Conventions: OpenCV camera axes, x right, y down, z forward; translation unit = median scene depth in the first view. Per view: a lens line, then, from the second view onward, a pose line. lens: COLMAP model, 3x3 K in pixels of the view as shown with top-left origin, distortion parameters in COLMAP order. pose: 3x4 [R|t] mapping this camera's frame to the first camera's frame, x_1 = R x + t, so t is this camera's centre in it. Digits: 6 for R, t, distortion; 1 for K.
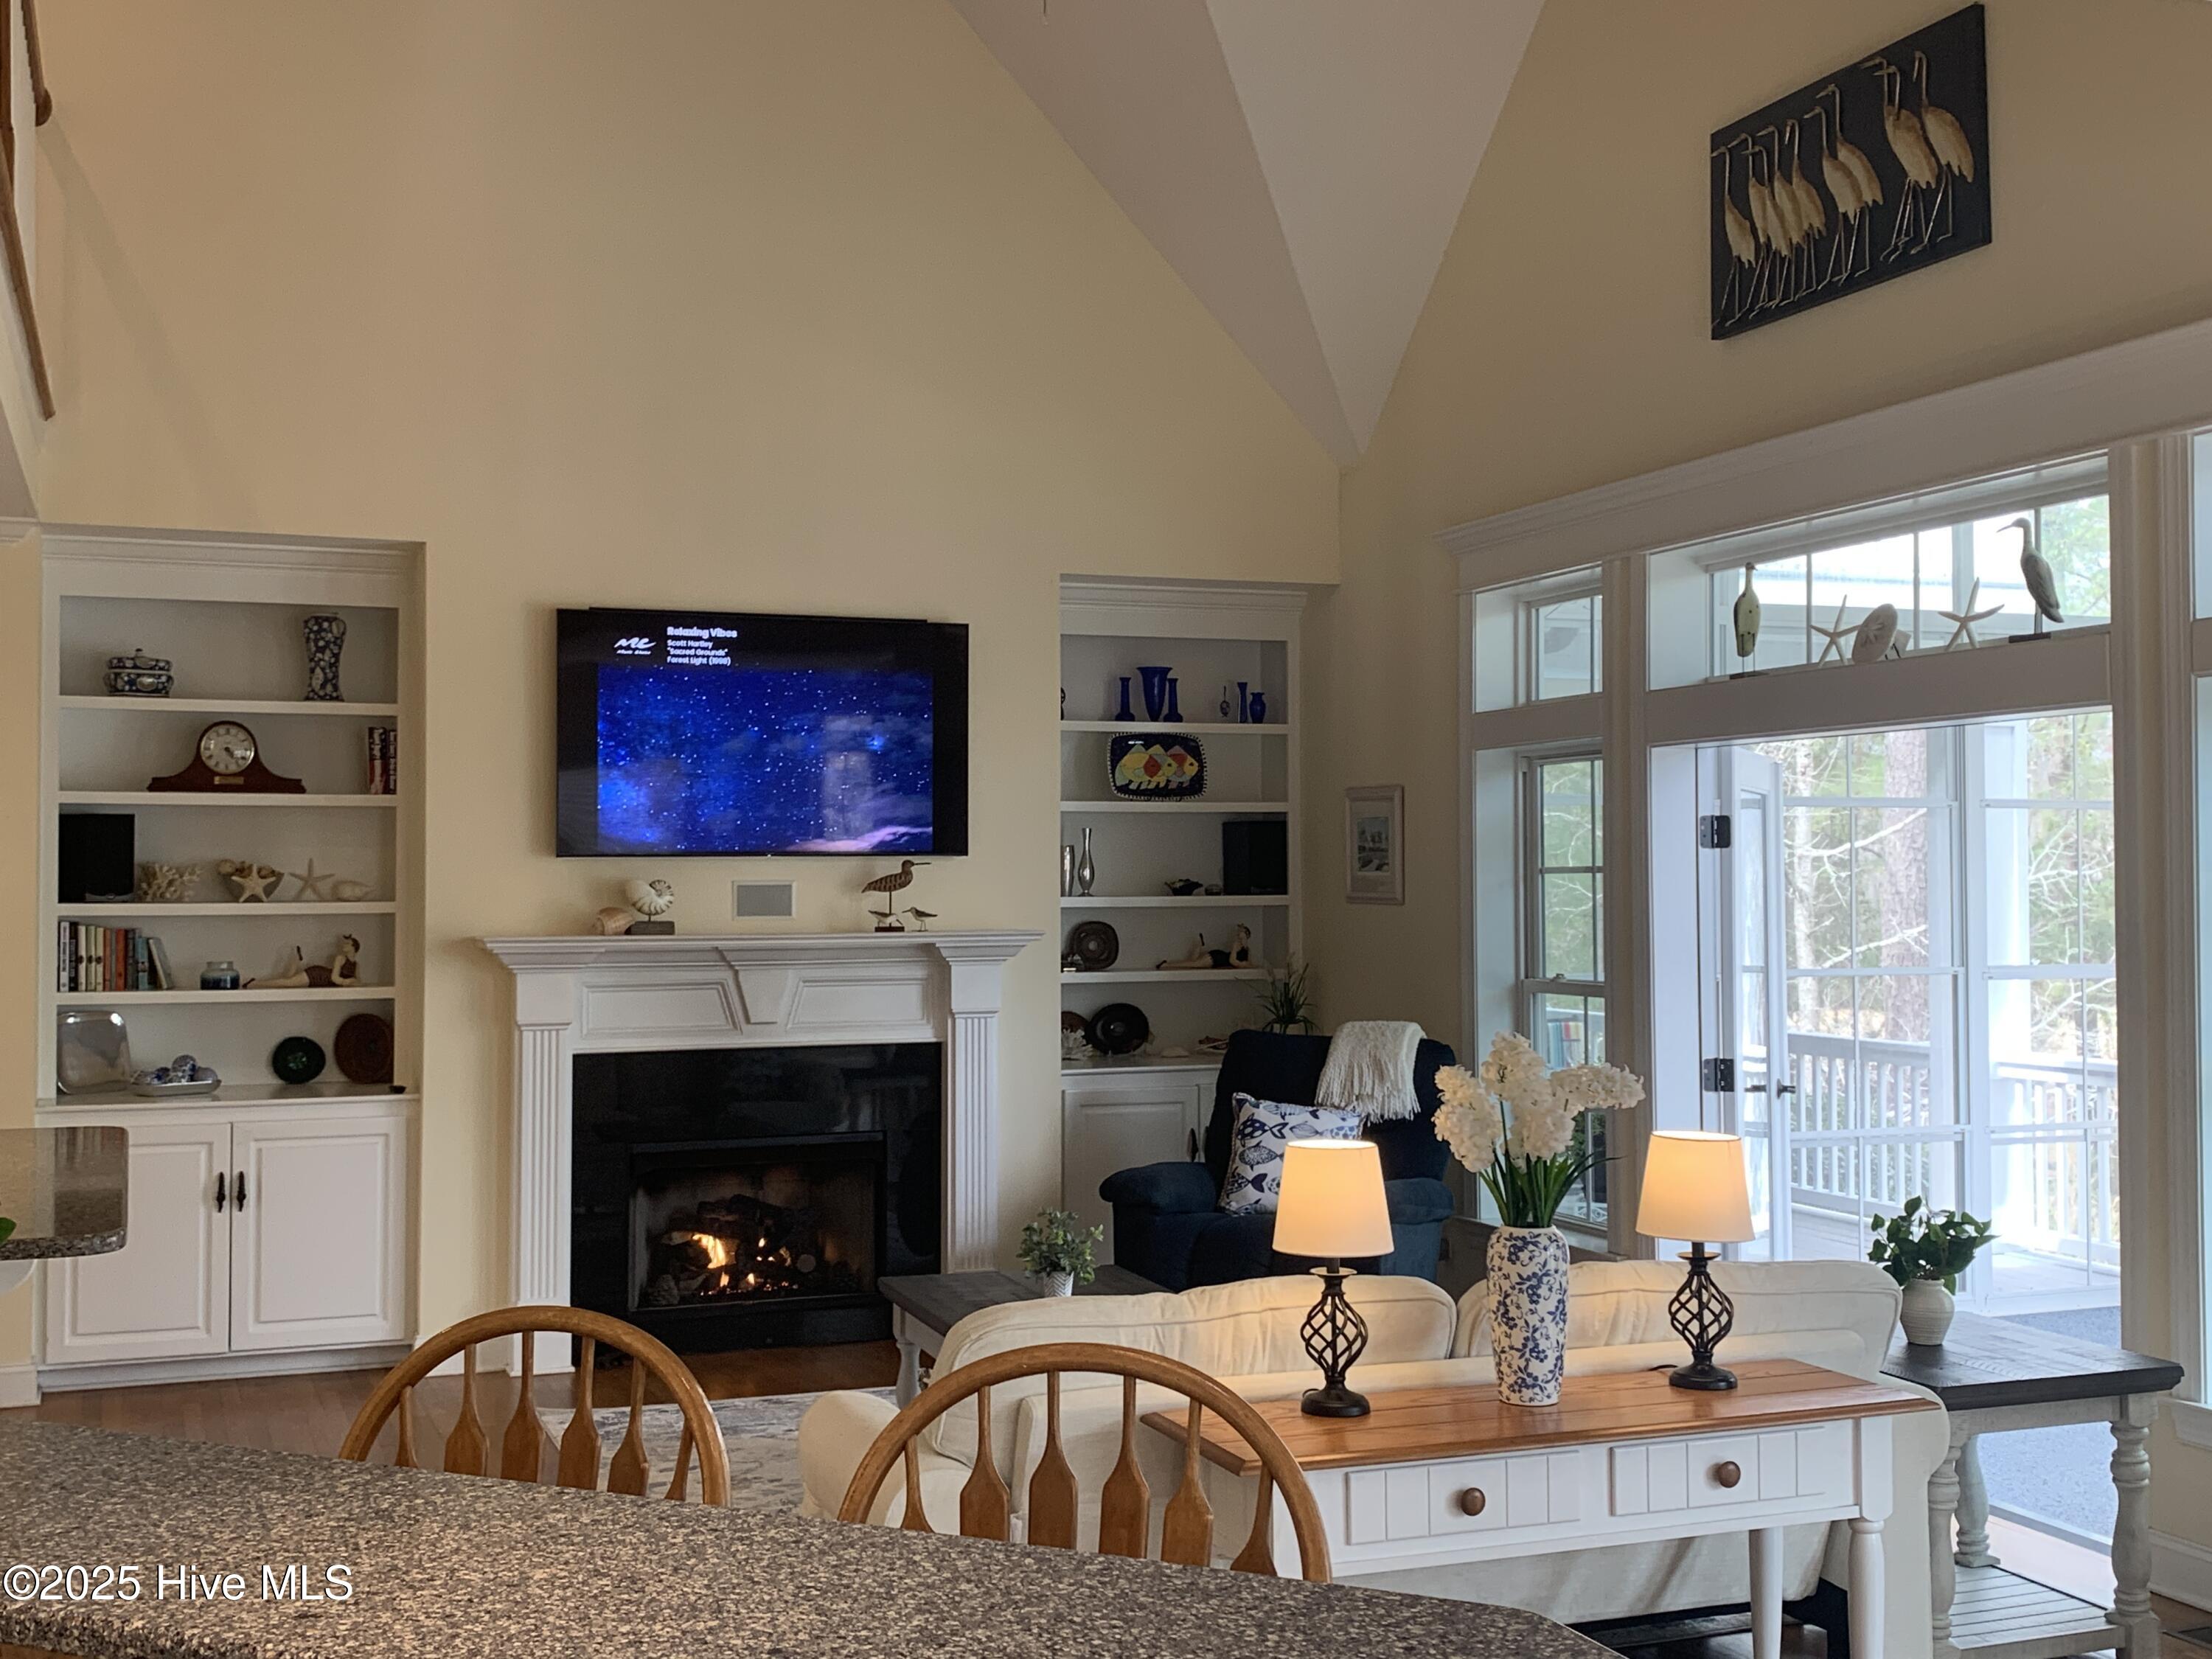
lens RADIAL K [[2369.7, 0, 1104.4], [0, 2369.7, 811.1], [0, 0, 1]] dist [0.016619, 0.000000]
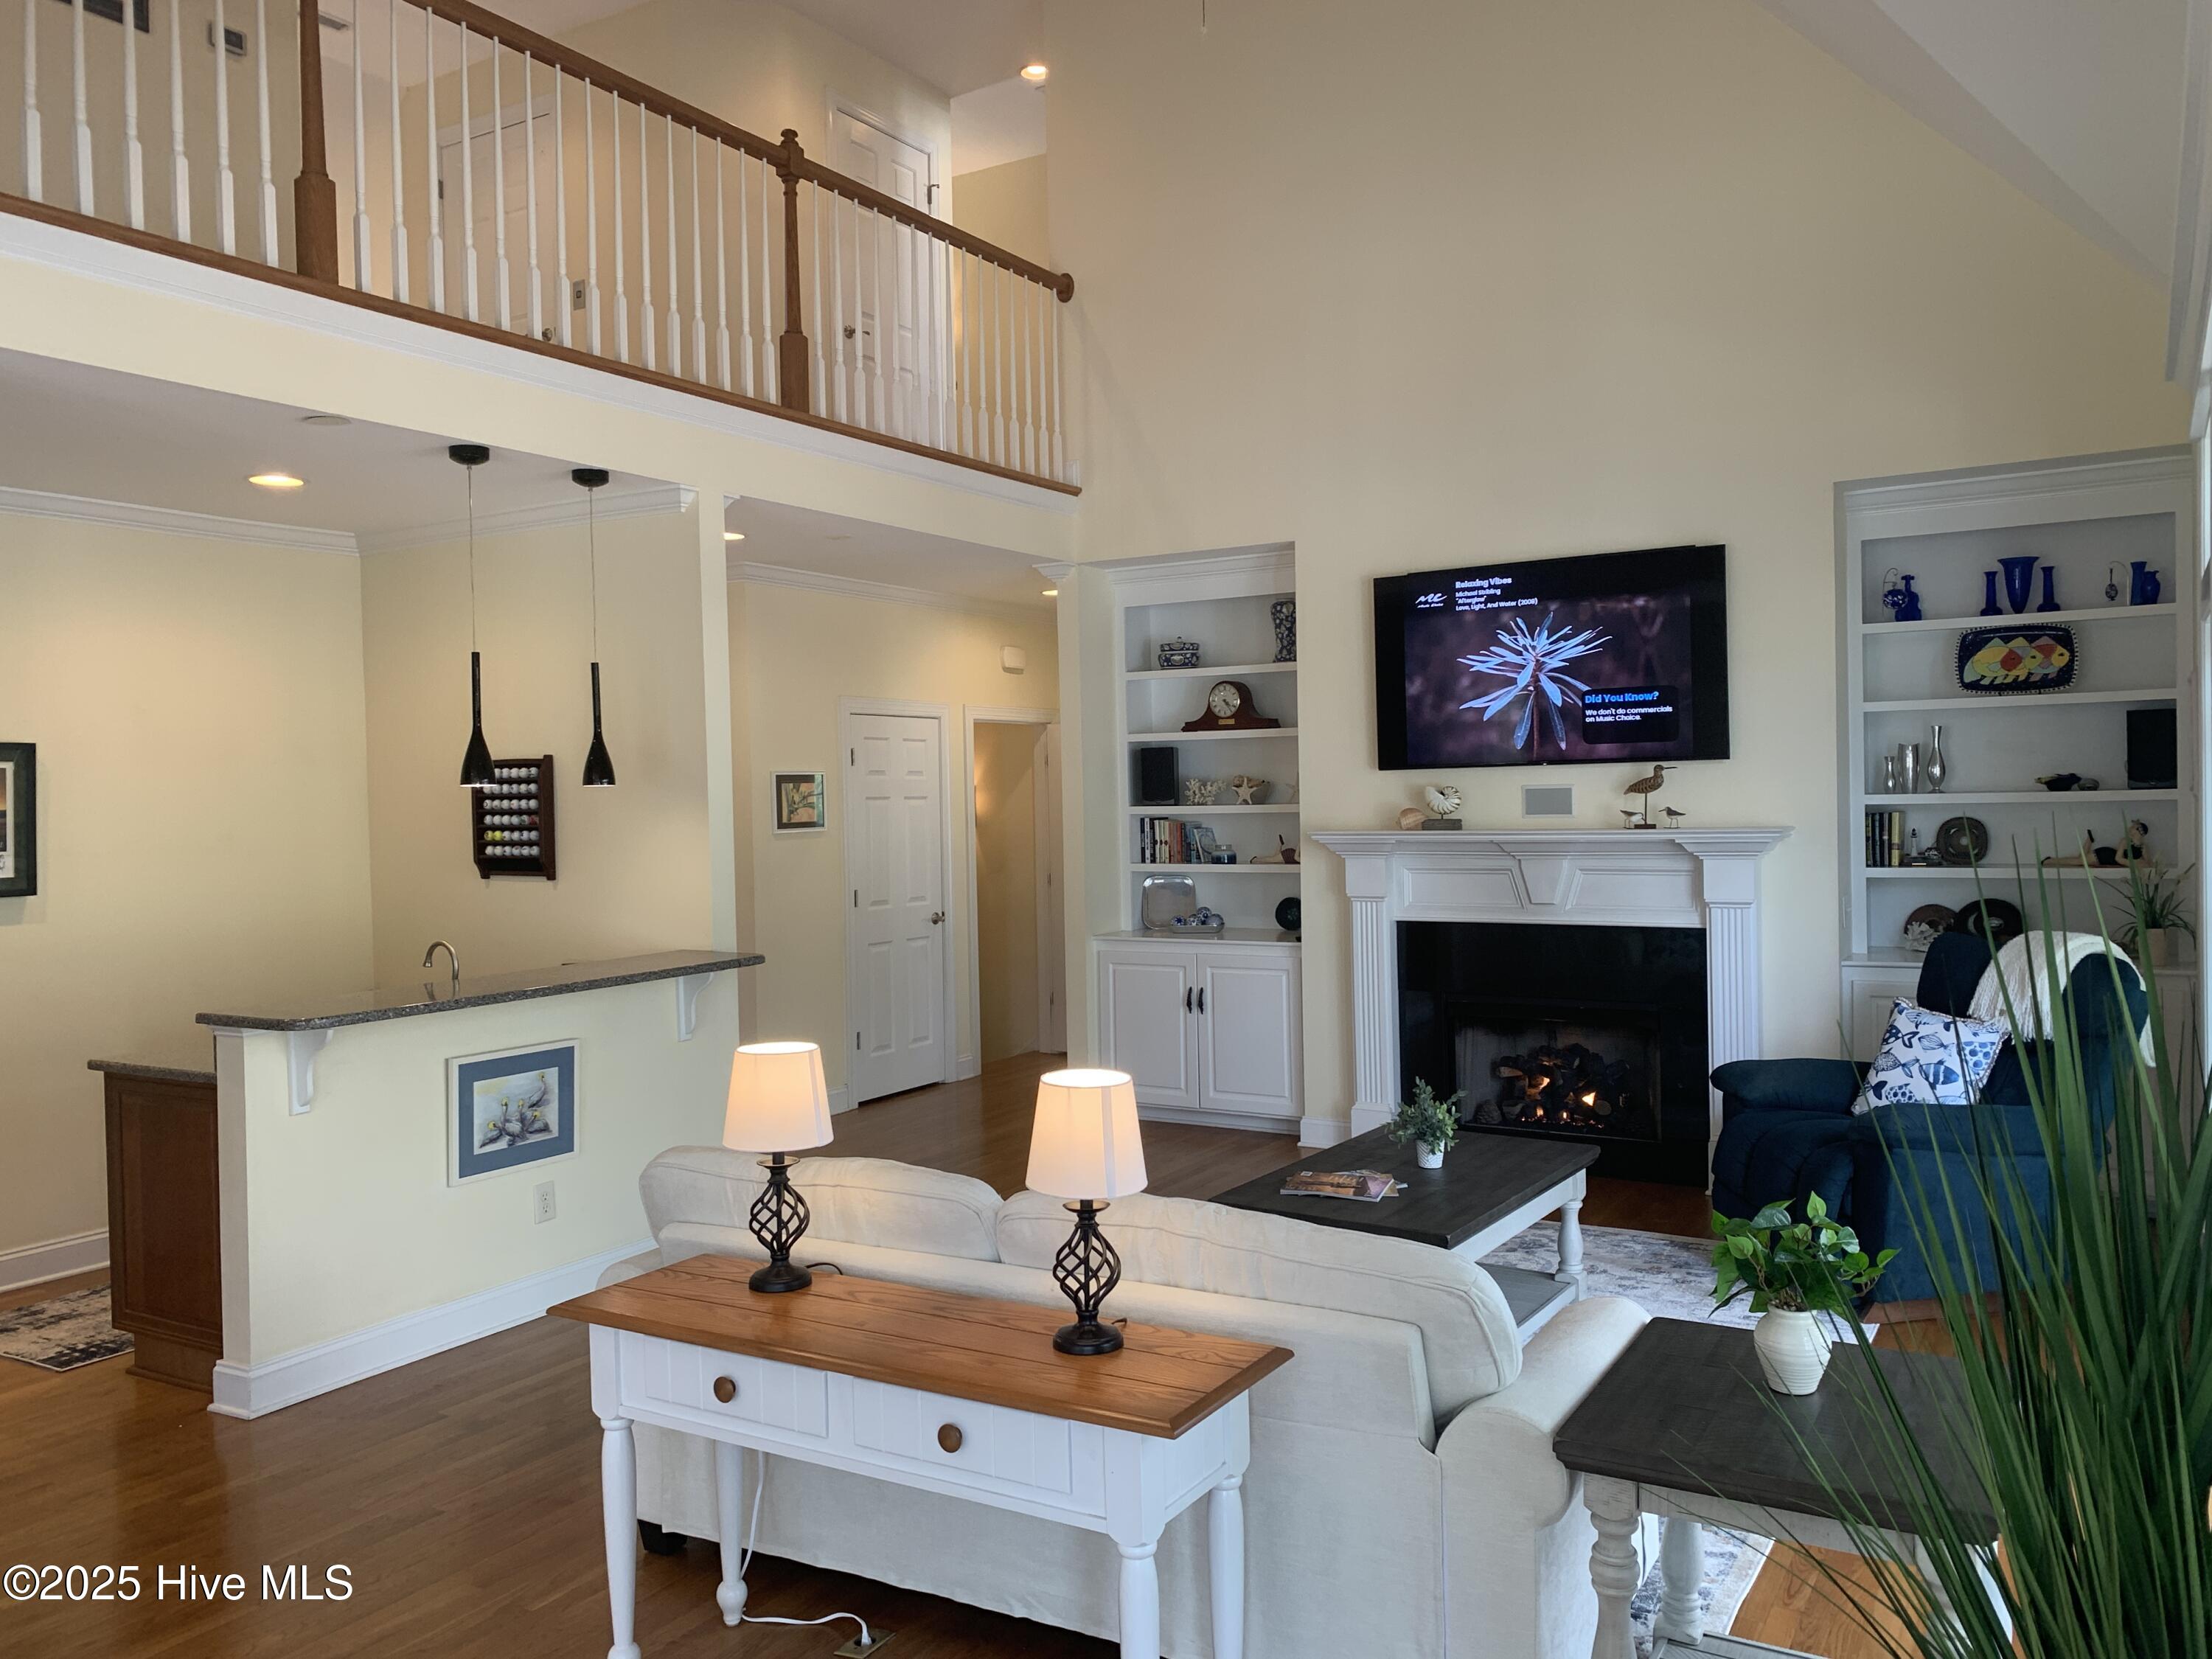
lens RADIAL K [[1631.4, 0, 1107.5], [0, 1631.4, 835.8], [0, 0, 1]] dist [-0.008185, -0.000364]
pose [[0.588686, 0.011551, -0.808279, 0.403160], [0.042553, 0.998069, 0.045255, 0.008547], [0.807241, -0.061036, 0.587058, 0.348650]]
